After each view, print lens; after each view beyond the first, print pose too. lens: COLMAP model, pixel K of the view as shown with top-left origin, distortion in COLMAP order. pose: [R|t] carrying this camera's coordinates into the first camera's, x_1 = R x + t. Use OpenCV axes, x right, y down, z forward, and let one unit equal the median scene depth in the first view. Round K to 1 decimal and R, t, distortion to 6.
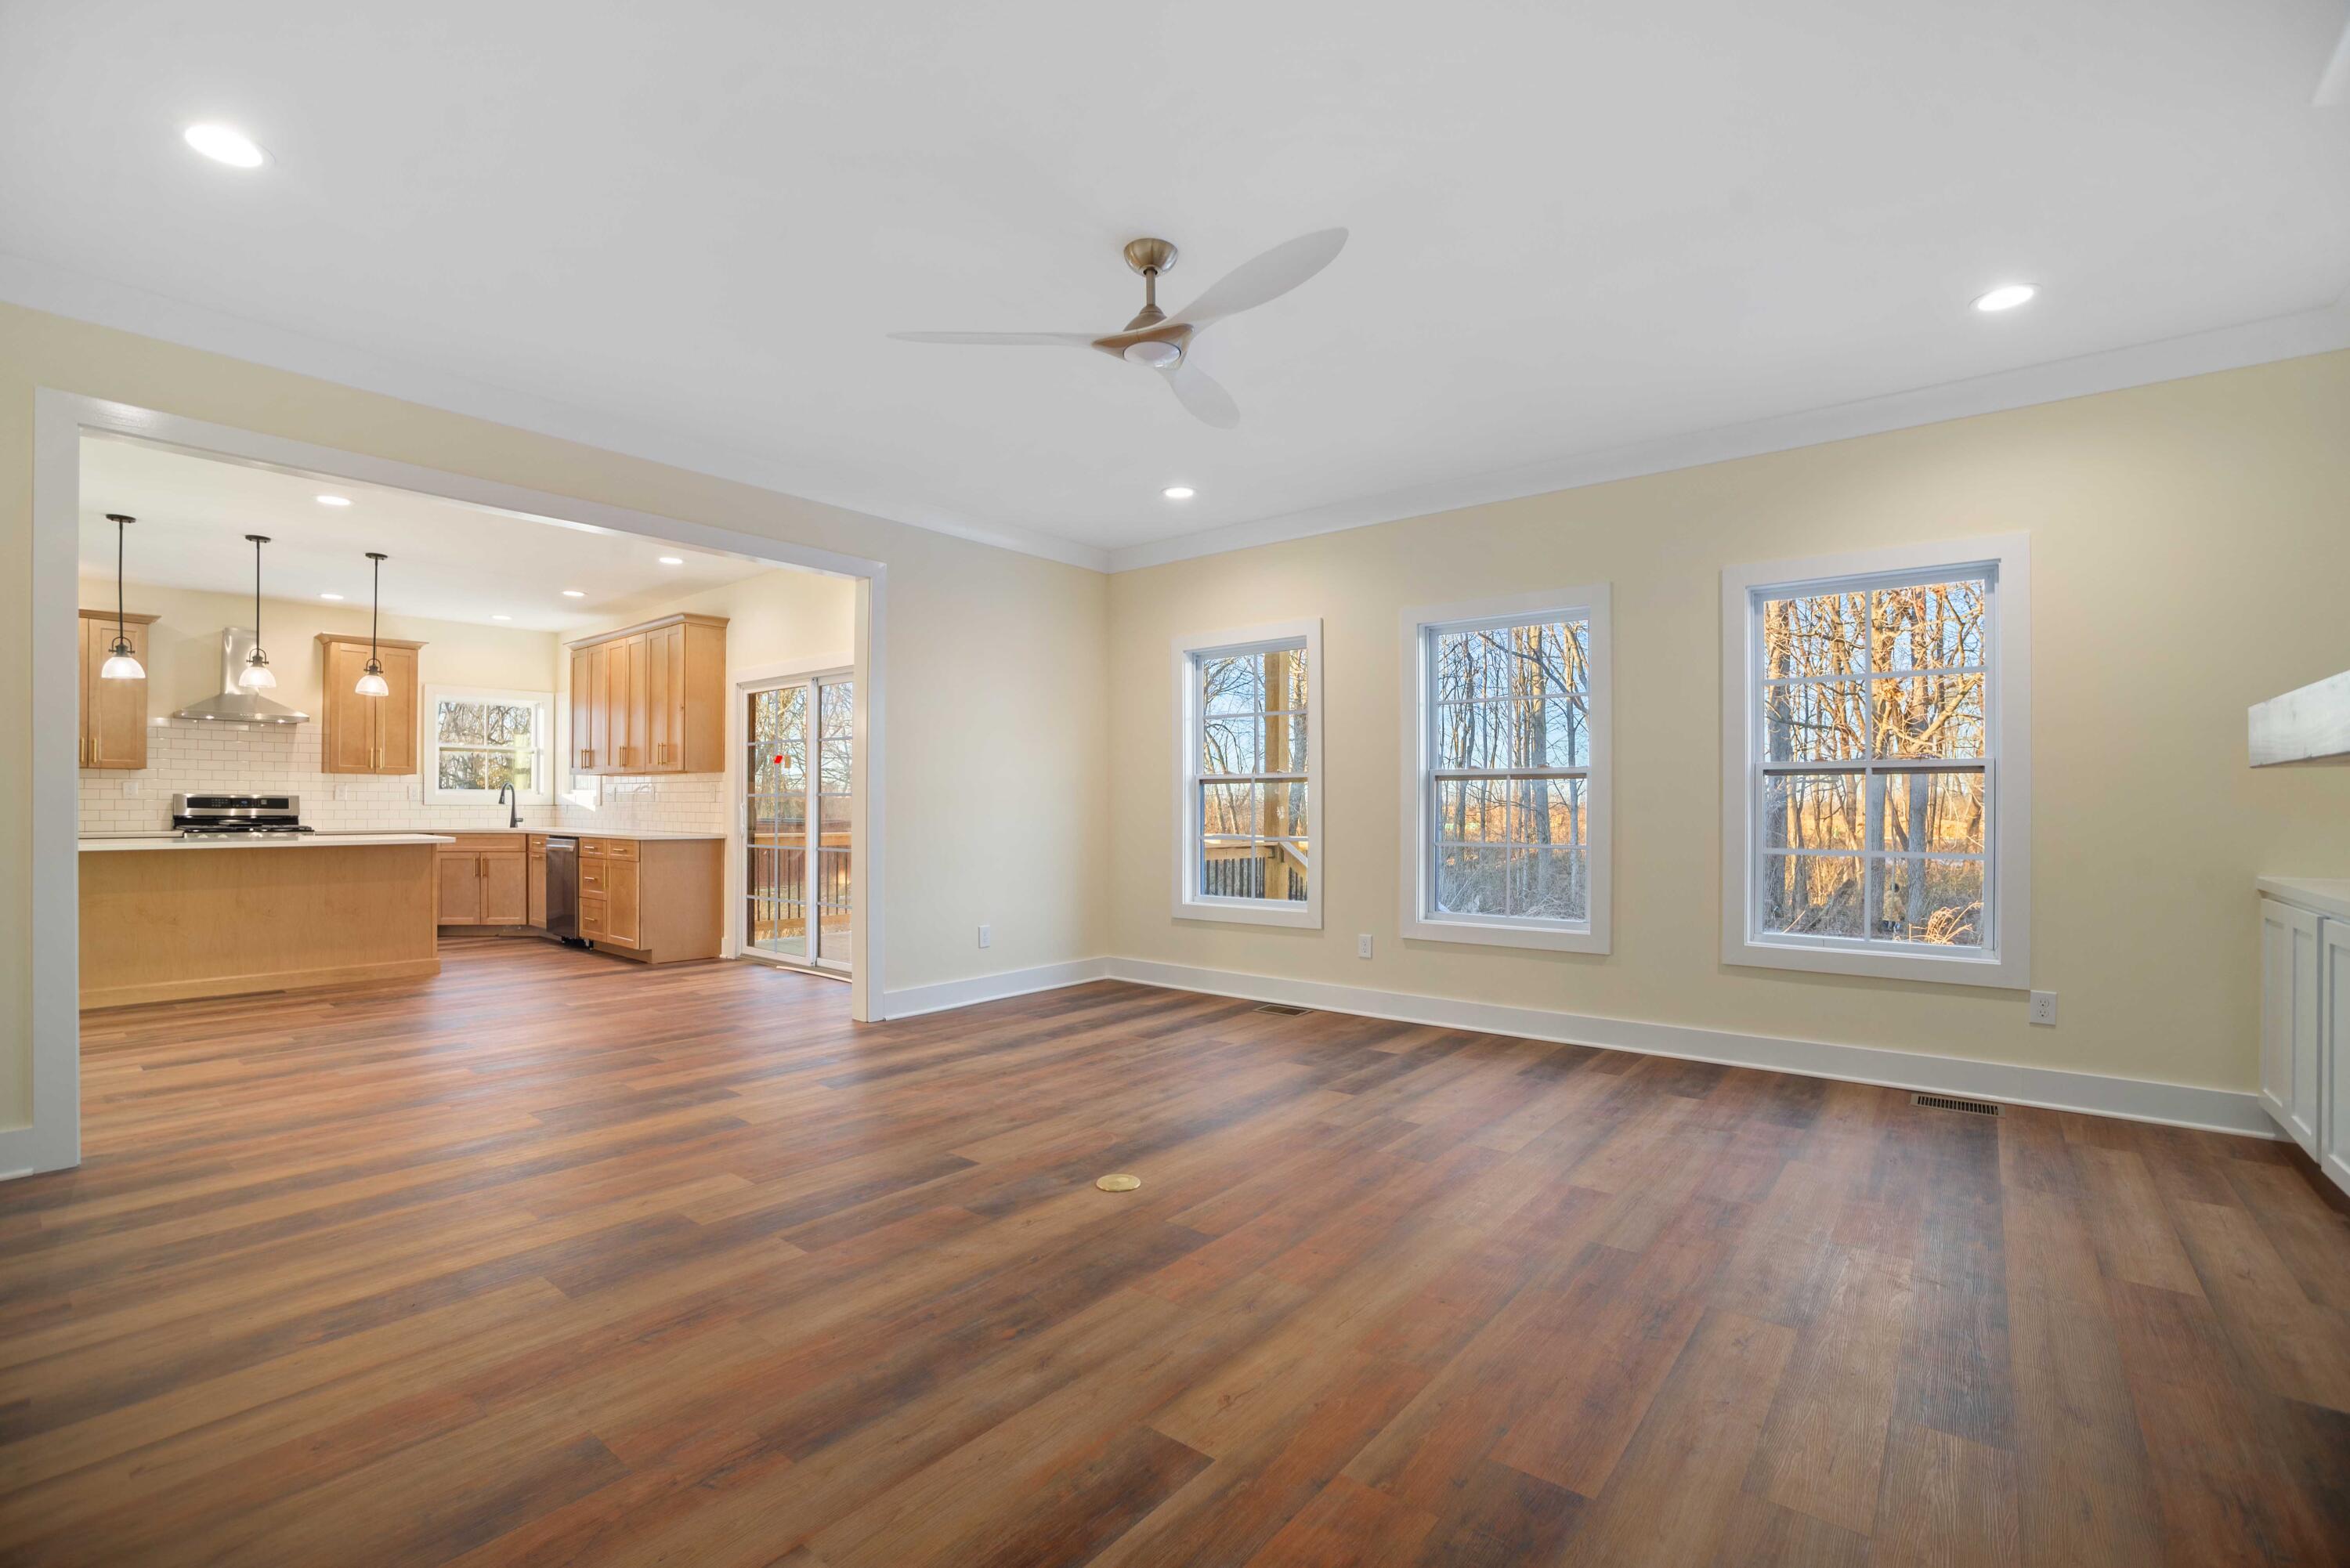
lens RADIAL K [[1037.1, 0, 1169.2], [0, 1037.1, 799.4], [0, 0, 1]] dist [-0.022381, 0.000173]
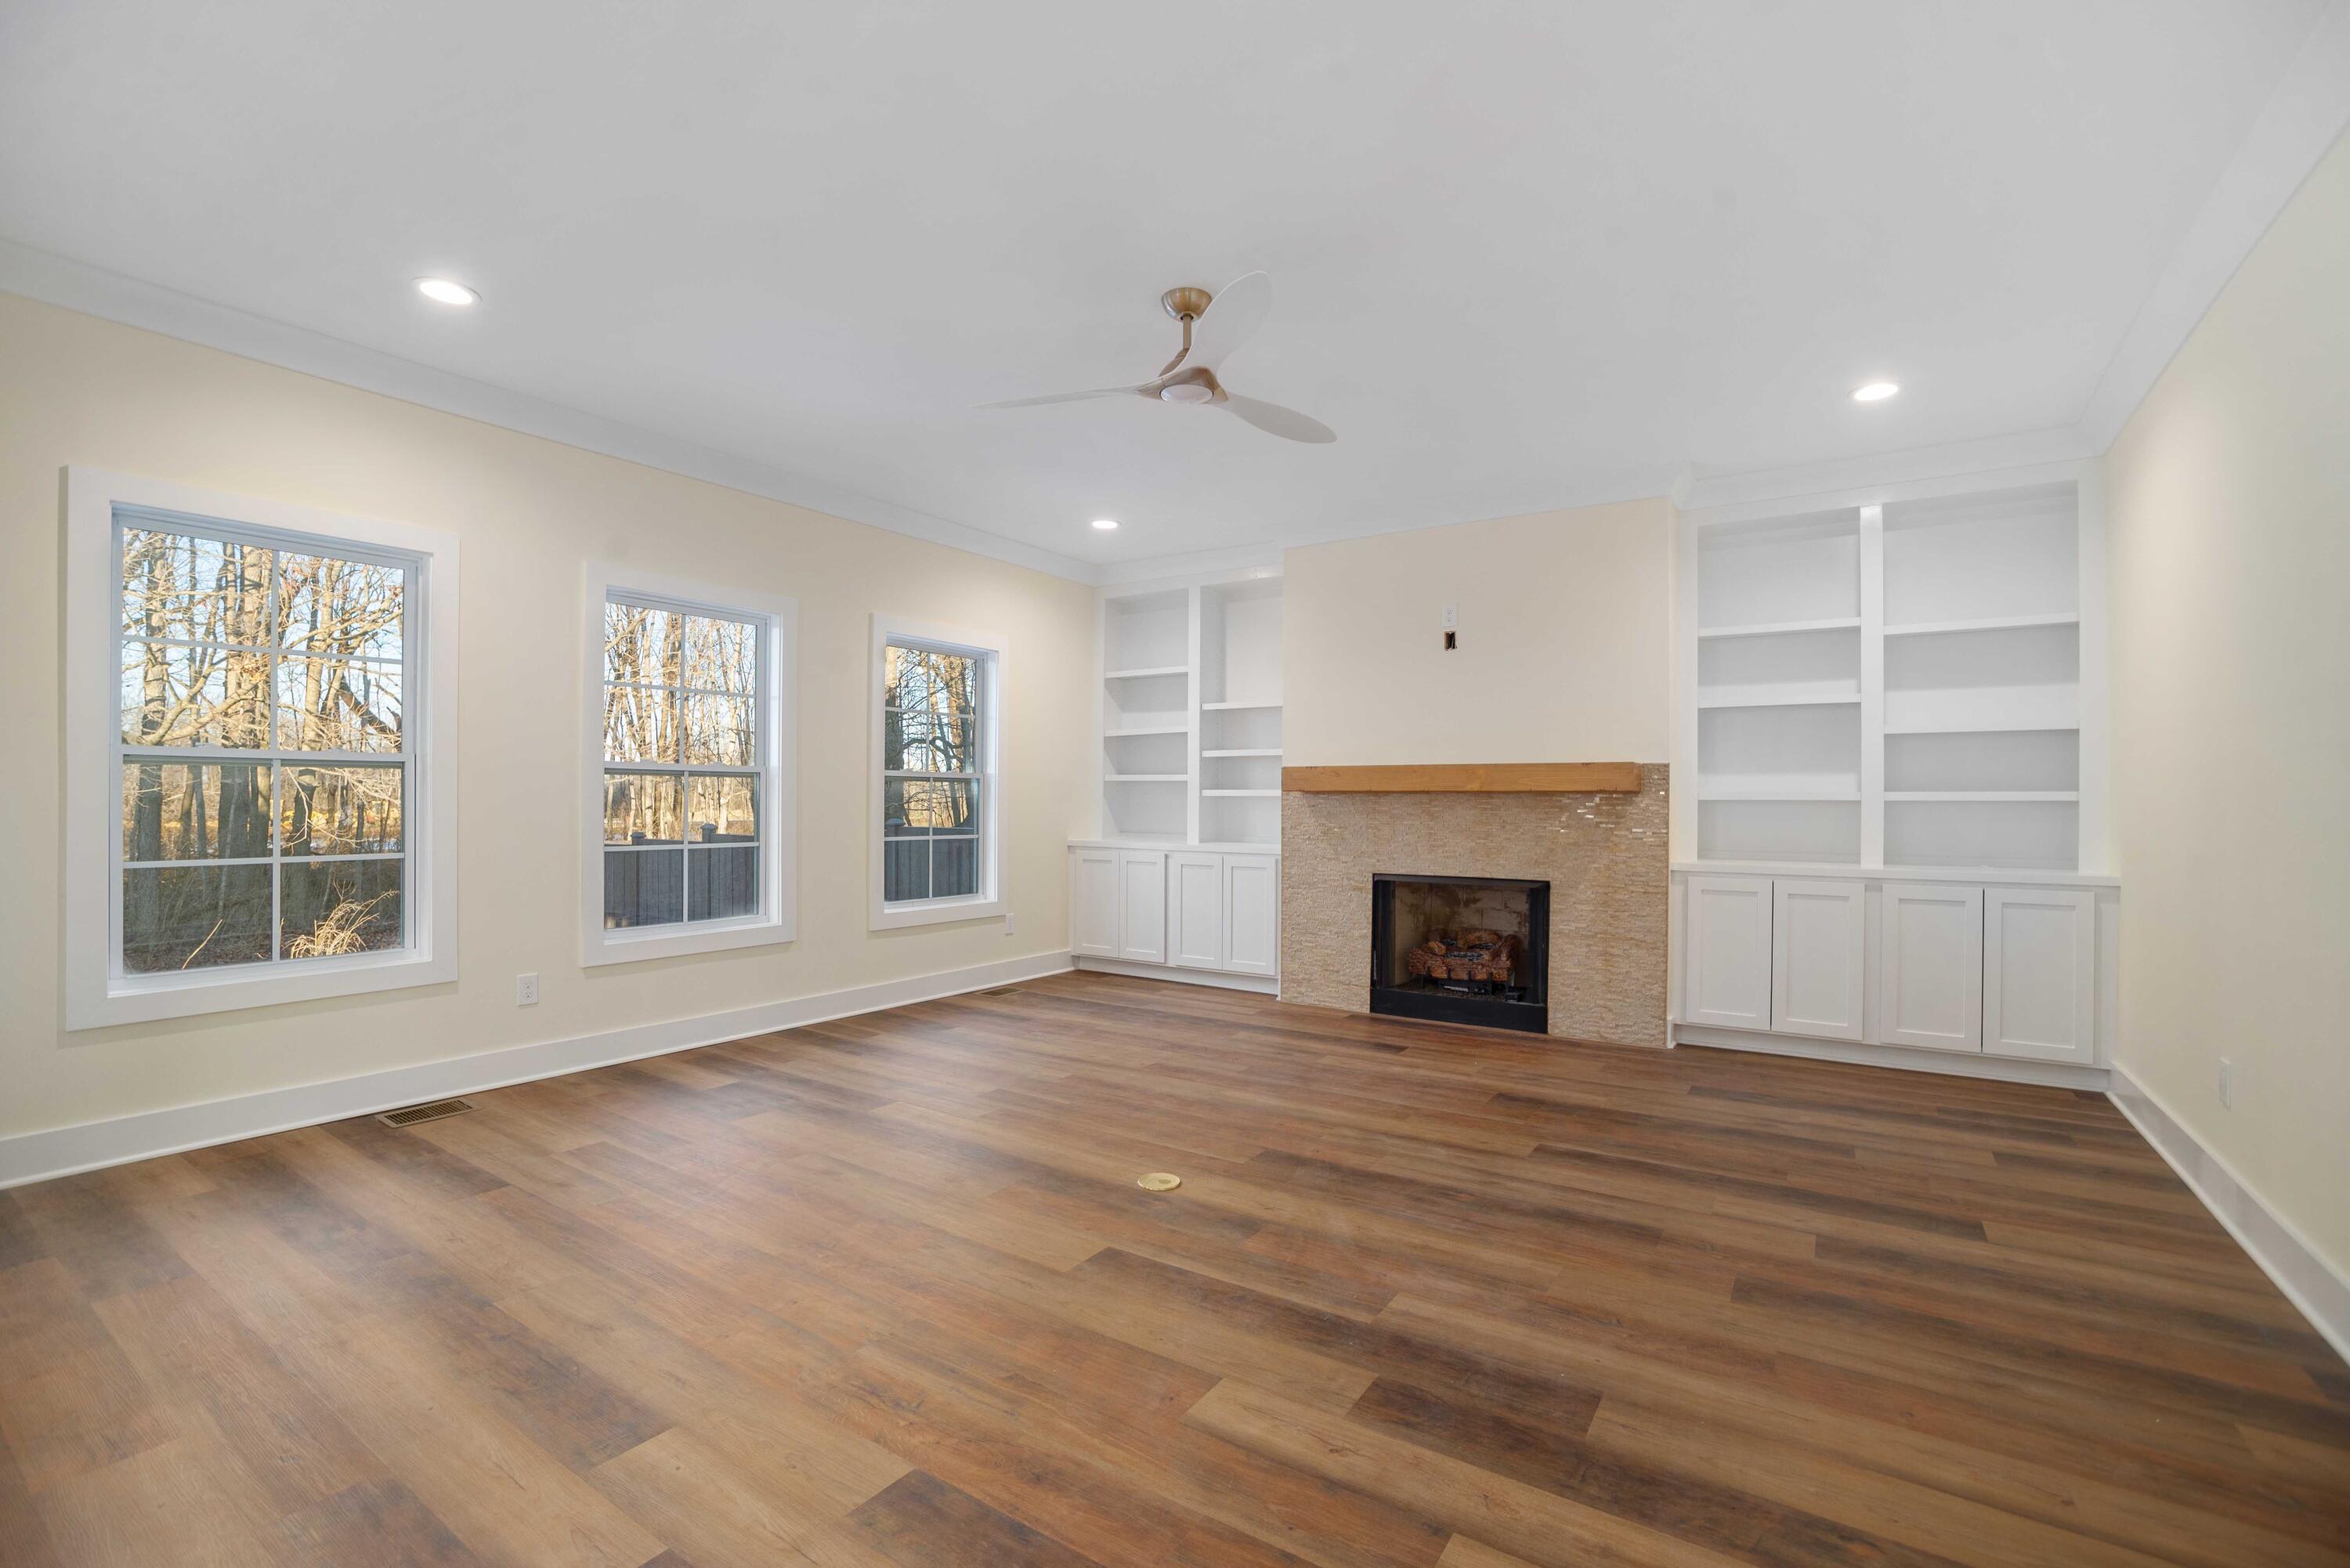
lens RADIAL K [[1037.1, 0, 1182.6], [0, 1037.1, 796.9], [0, 0, 1]] dist [-0.022381, 0.000173]
pose [[-0.130180, 0.008543, 0.991454, -1.198266], [-0.024390, 0.999633, -0.011816, 0.006090], [-0.991190, -0.025720, -0.129924, 1.265483]]
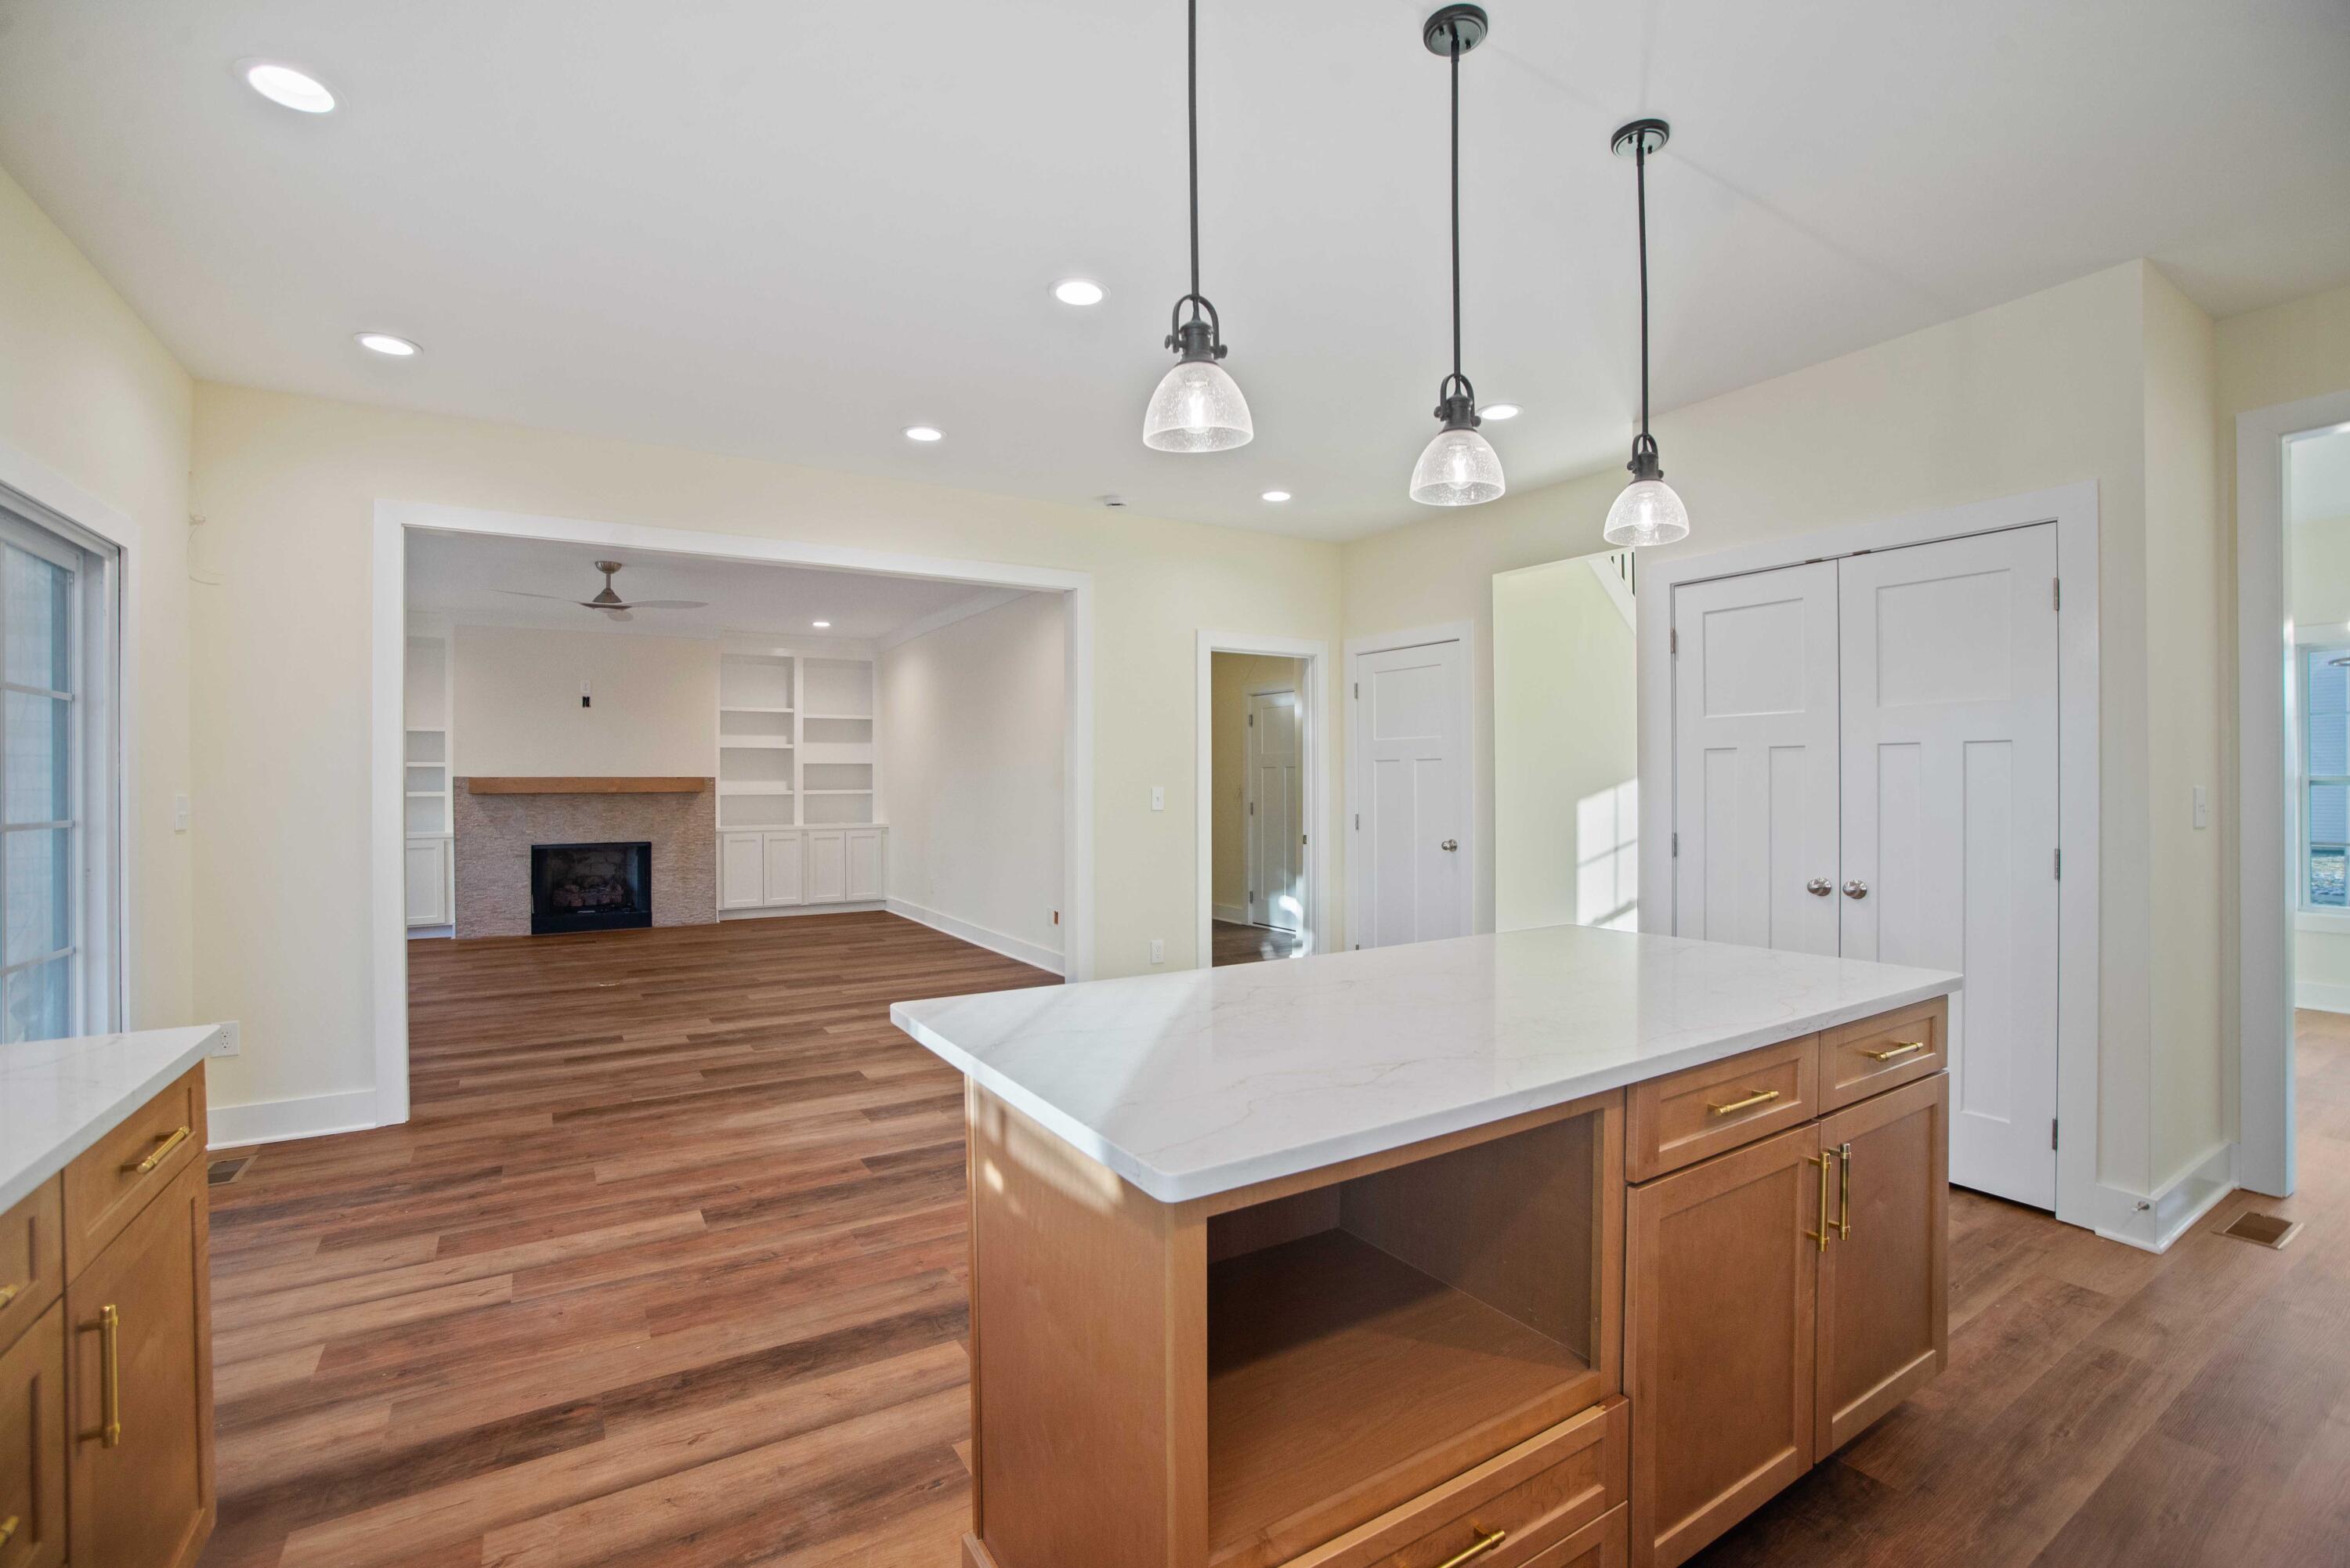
lens RADIAL K [[1037.1, 0, 1182.6], [0, 1037.1, 791.6], [0, 0, 1]] dist [-0.022381, 0.000173]
pose [[-0.957914, 0.001380, 0.287051, -1.766774], [-0.000735, 0.999973, -0.007260, -0.011575], [-0.287053, -0.007166, -0.957888, 2.480155]]
